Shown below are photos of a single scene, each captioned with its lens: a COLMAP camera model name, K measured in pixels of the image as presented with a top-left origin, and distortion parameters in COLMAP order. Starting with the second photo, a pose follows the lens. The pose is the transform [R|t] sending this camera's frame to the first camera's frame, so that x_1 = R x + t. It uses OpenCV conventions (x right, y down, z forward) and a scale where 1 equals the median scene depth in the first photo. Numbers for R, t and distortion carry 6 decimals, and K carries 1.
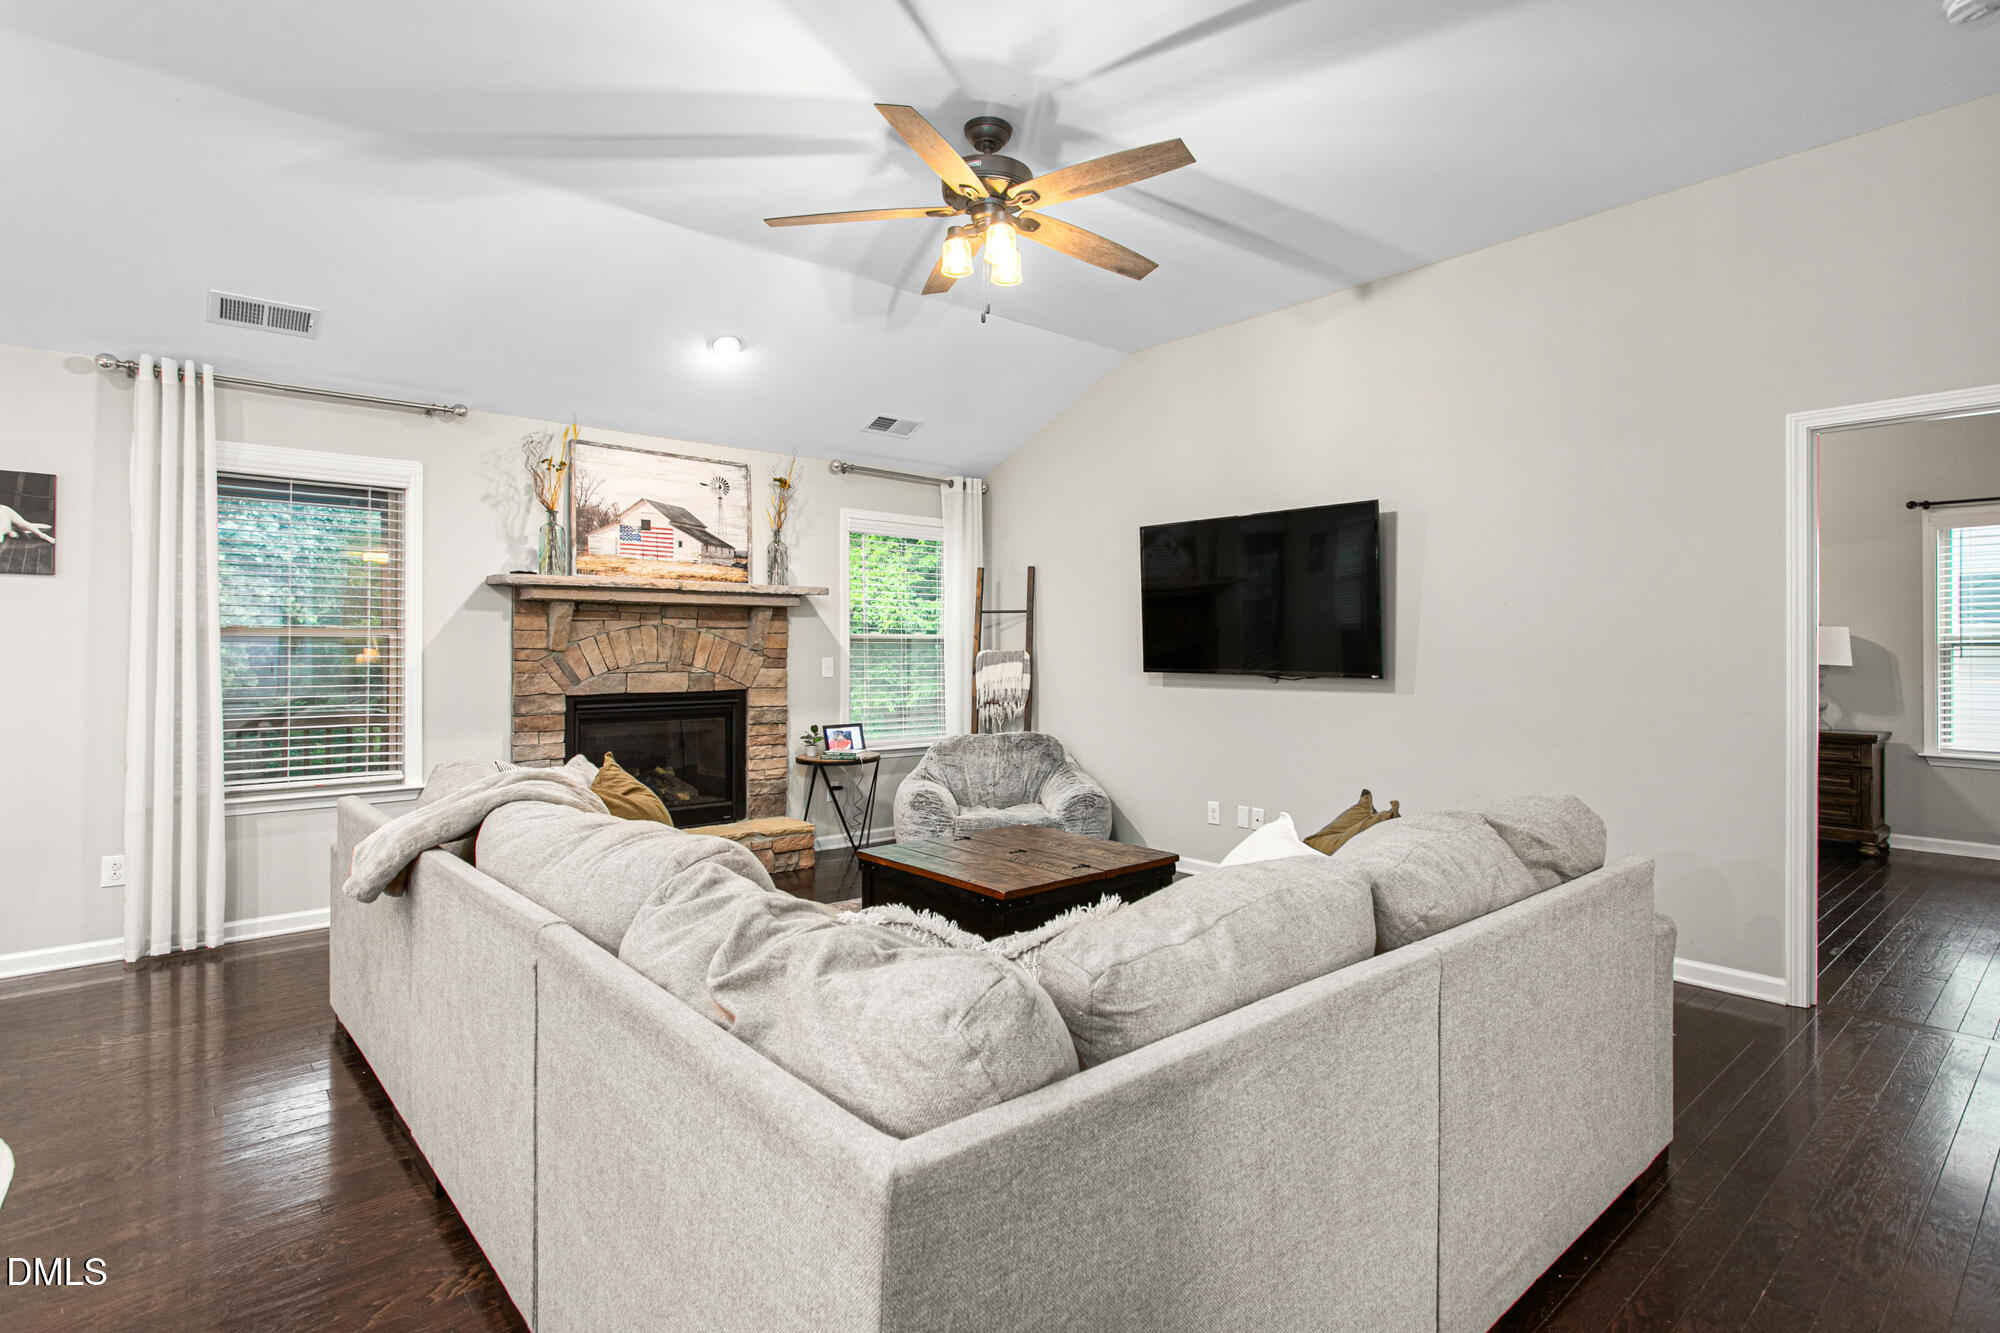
lens RADIAL K [[985.1, 0, 1012.4], [0, 985.1, 642.1], [0, 0, 1]] dist [0.013206, 0.001063]
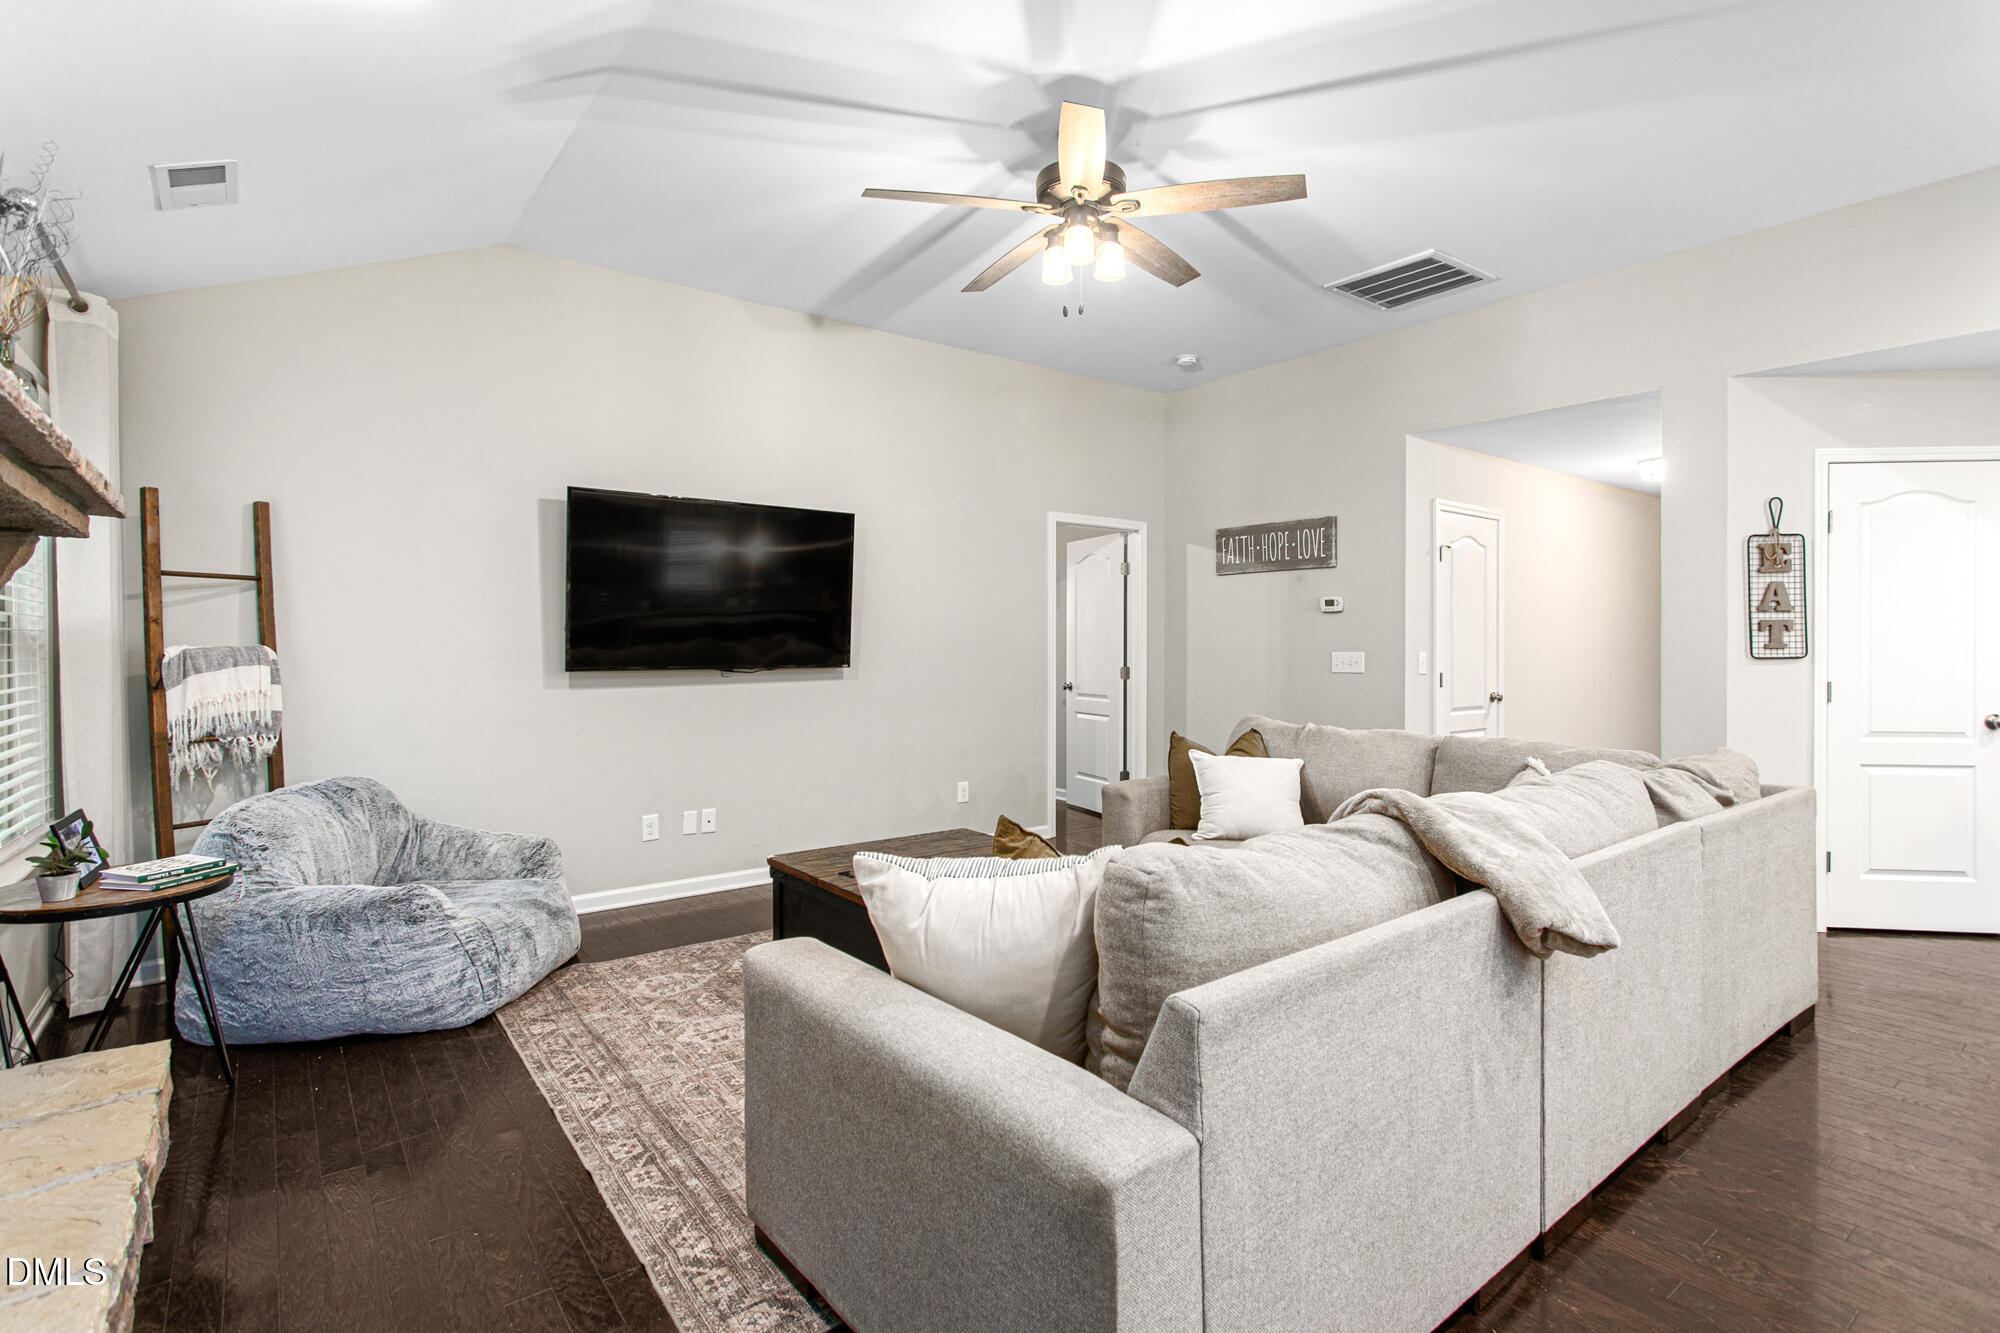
lens RADIAL K [[971.0, 0, 1009.5], [0, 971.0, 651.2], [0, 0, 1]] dist [0.000536, 0.001933]
pose [[0.051689, -0.007872, 0.998632, -0.637964], [-0.004517, 0.999957, 0.008116, 0.006784], [-0.998653, -0.004931, 0.051651, 0.629560]]
